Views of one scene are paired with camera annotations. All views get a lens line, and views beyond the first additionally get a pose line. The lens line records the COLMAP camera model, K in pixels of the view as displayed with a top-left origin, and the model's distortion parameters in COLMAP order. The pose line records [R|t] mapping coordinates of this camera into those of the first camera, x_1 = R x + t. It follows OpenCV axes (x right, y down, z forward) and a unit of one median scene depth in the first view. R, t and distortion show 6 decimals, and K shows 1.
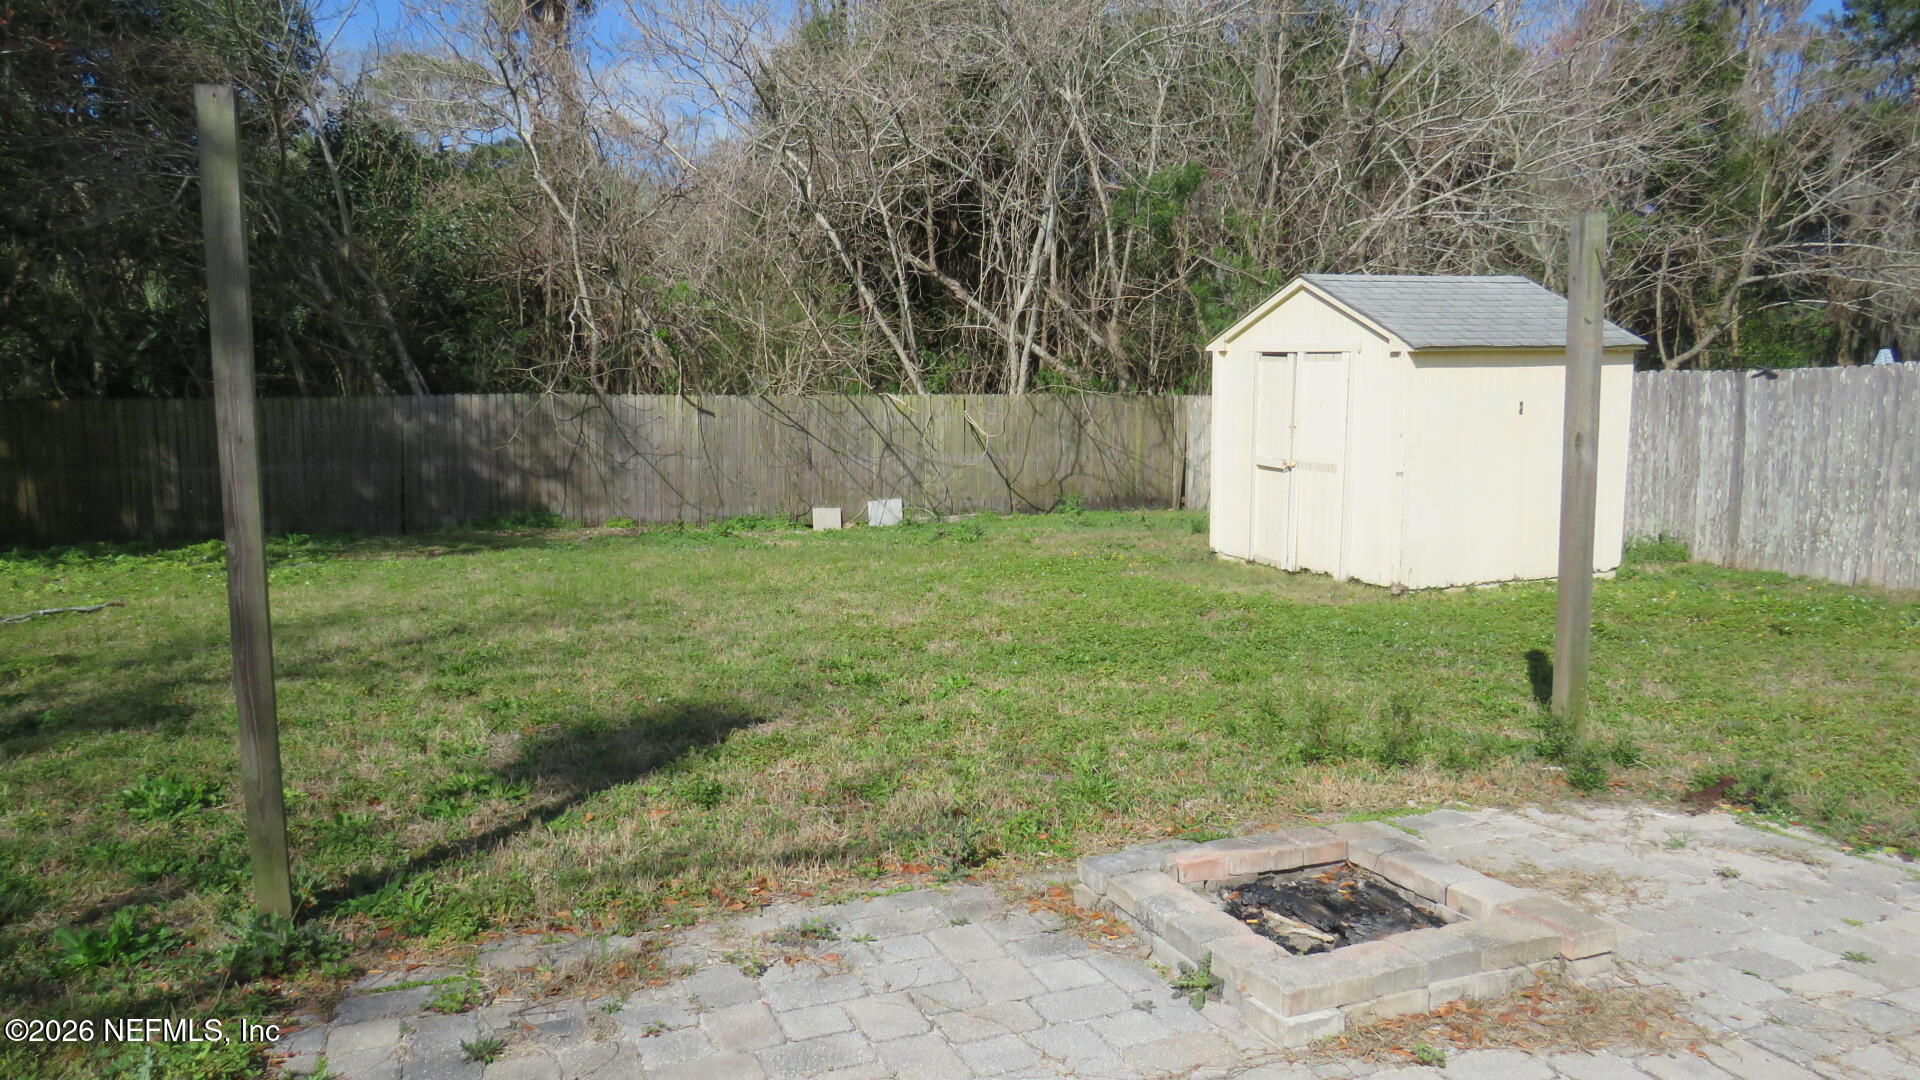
lens RADIAL K [[1357.6, 0, 961.5], [0, 1357.6, 539.8], [0, 0, 1]] dist [-0.011654, -0.005499]
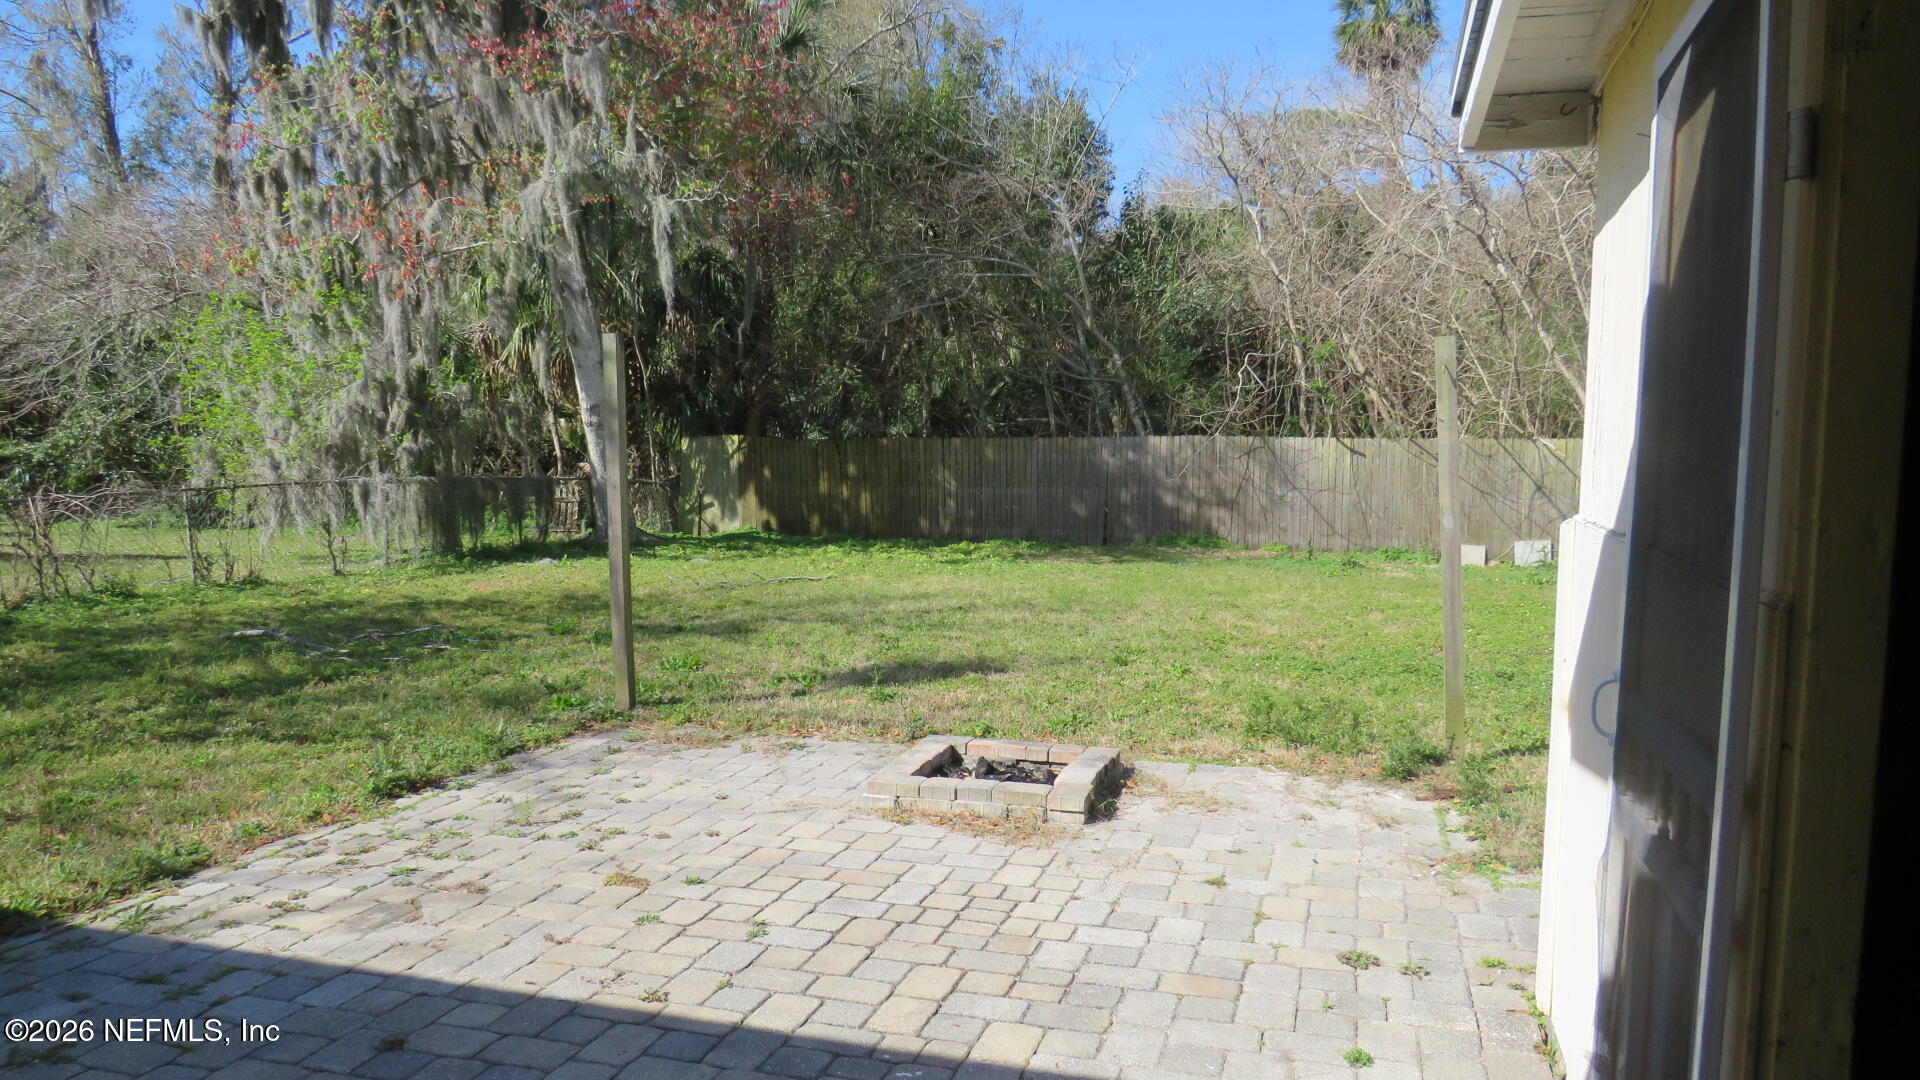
lens RADIAL K [[1357.6, 0, 958.8], [0, 1357.6, 546.8], [0, 0, 1]] dist [-0.011654, -0.005499]
pose [[0.790131, 0.059582, -0.610035, 0.244303], [-0.067313, 0.997679, 0.010258, -0.006783], [0.609230, 0.032959, 0.792308, -0.082725]]
